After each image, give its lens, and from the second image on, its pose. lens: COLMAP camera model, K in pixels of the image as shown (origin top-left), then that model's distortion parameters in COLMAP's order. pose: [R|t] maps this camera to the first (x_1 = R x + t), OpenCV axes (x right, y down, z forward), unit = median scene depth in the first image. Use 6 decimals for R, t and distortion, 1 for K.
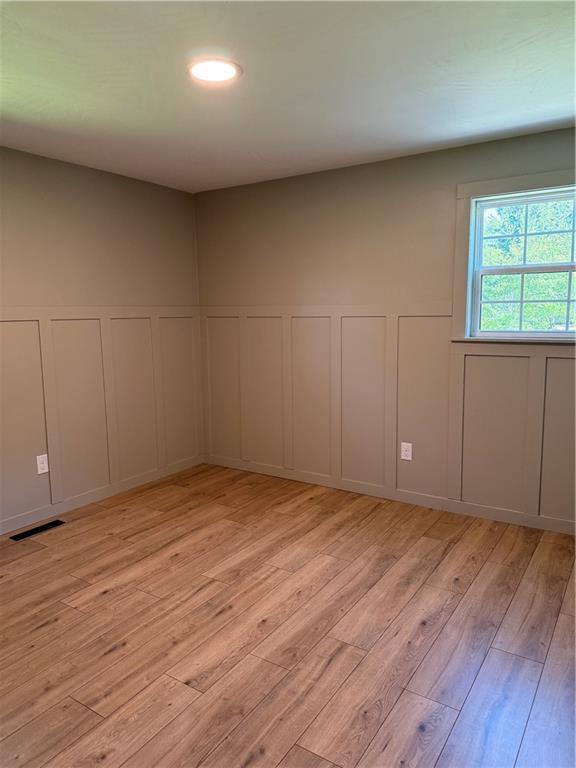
lens RADIAL K [[532.8, 0, 288.0], [0, 532.8, 384.0], [0, 0, 1]] dist [0.019342, -0.026501]
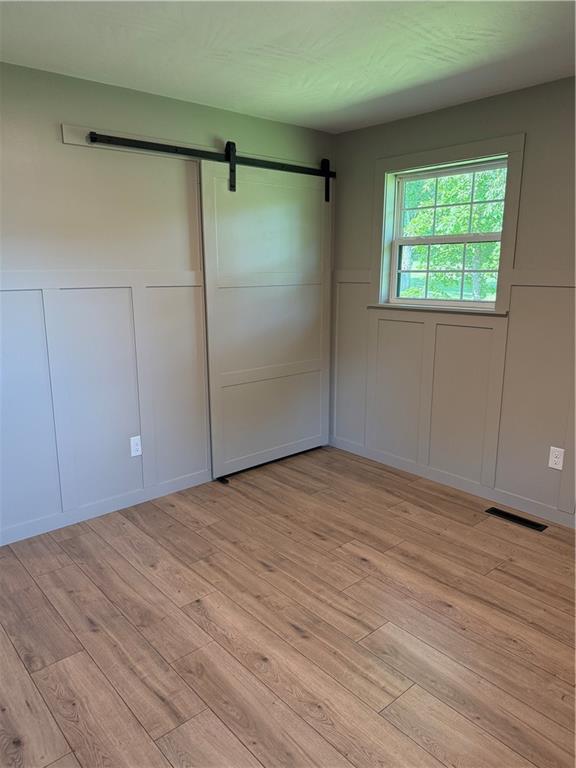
lens RADIAL K [[532.8, 0, 288.0], [0, 532.8, 384.0], [0, 0, 1]] dist [0.019342, -0.026501]
pose [[-0.248869, 0.229046, -0.941064, 0.623777], [-0.137165, 0.953507, 0.268348, -0.198436], [0.958775, 0.195864, -0.205882, 1.091017]]
